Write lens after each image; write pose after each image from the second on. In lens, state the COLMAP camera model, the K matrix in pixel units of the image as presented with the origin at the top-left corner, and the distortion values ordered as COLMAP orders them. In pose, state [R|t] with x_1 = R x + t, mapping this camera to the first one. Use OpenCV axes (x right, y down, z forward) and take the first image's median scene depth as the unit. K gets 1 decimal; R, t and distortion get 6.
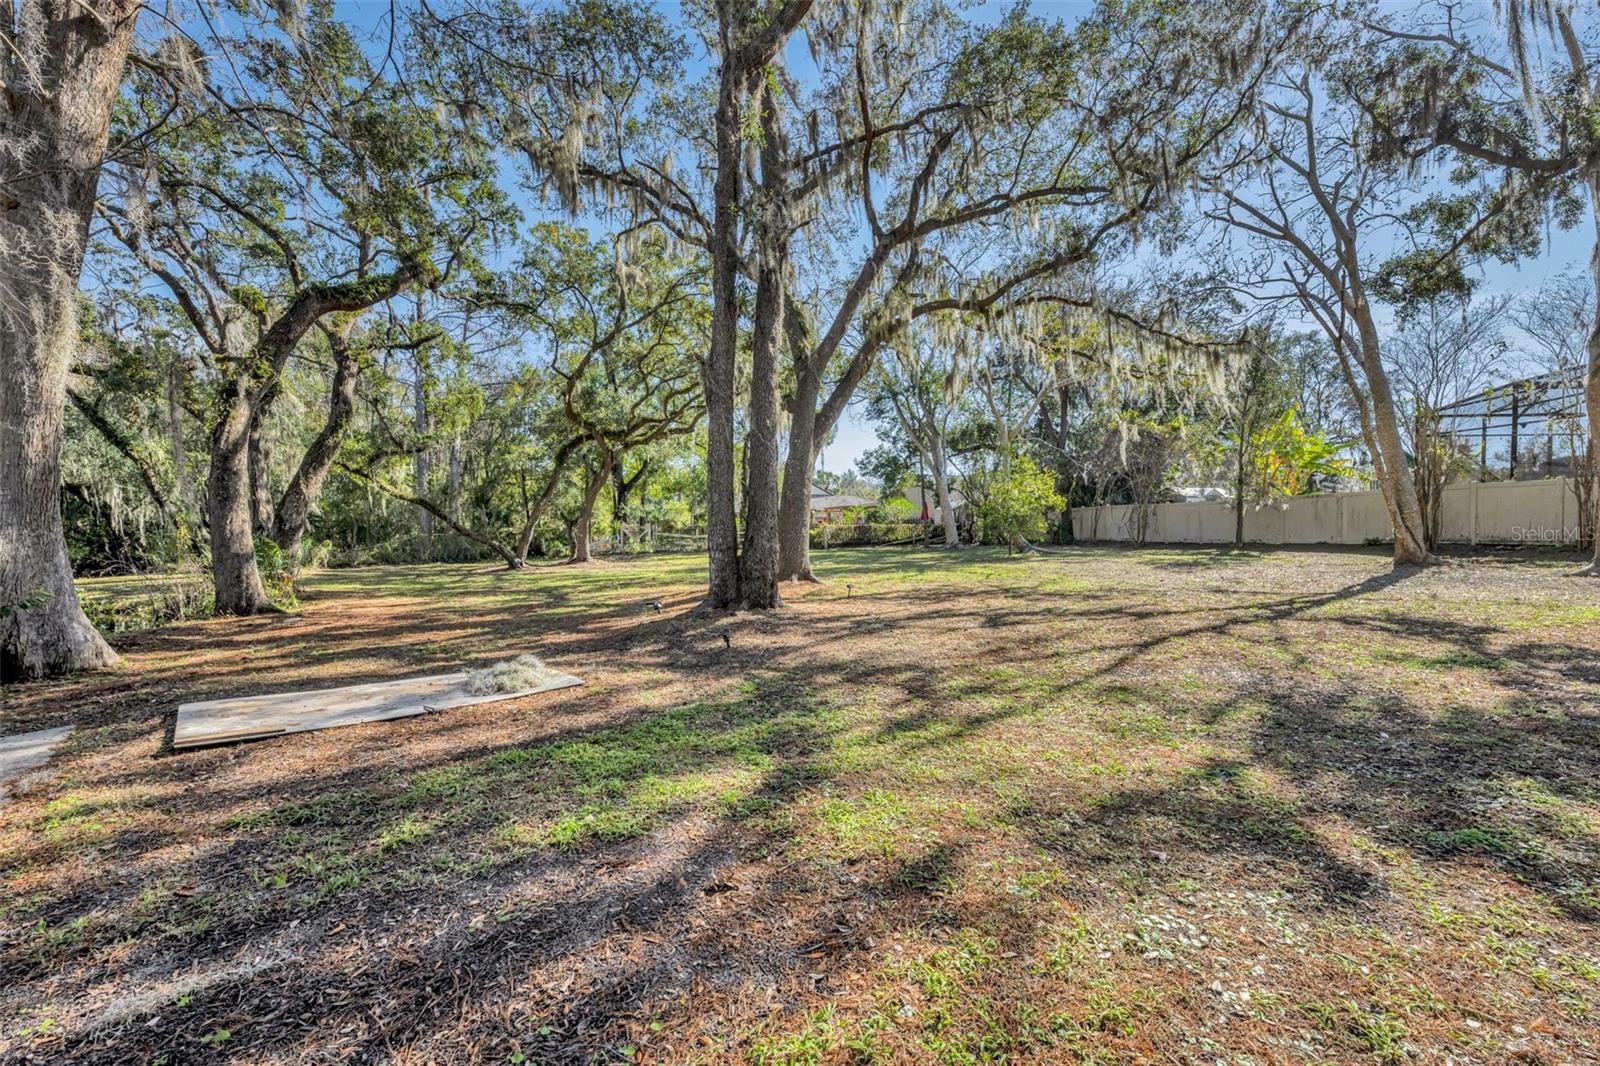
lens RADIAL K [[637.4, 0, 792.4], [0, 637.4, 536.6], [0, 0, 1]] dist [-0.001222, -0.000019]
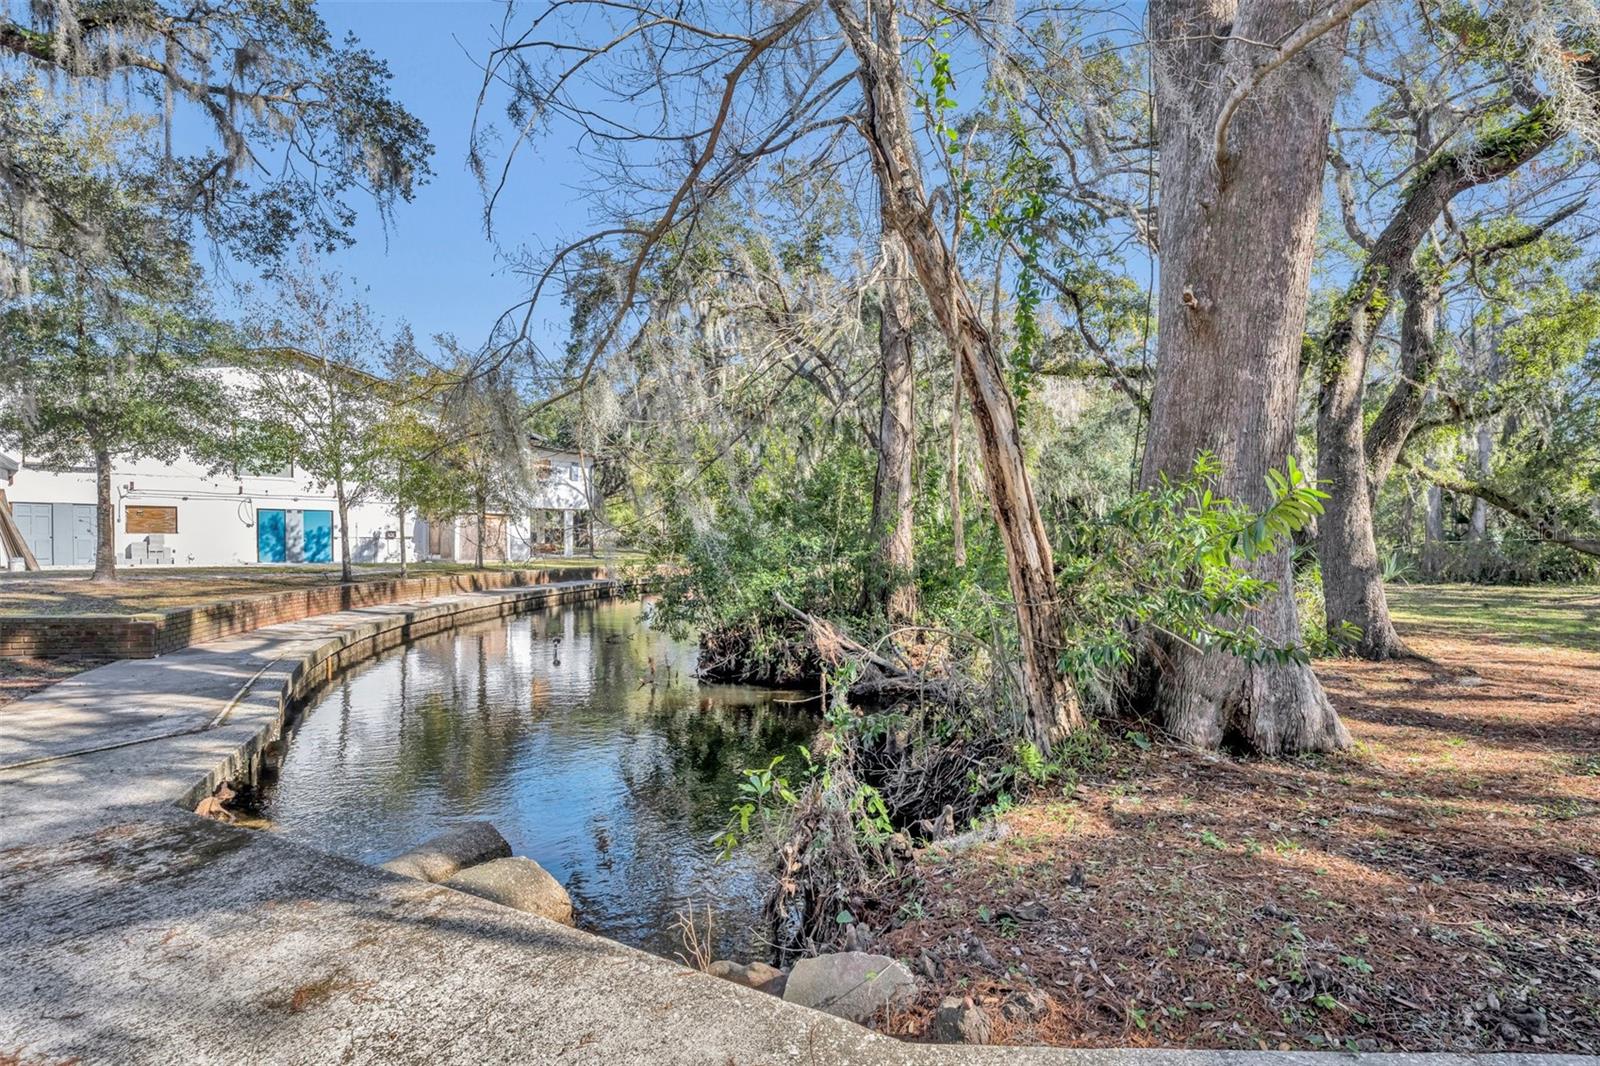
lens RADIAL K [[637.4, 0, 792.4], [0, 637.4, 536.6], [0, 0, 1]] dist [-0.001222, -0.000019]
pose [[0.363330, -0.000160, -0.931660, -0.456217], [-0.008772, 0.999955, -0.003592, 0.001920], [0.931619, 0.009478, 0.363313, 0.180256]]
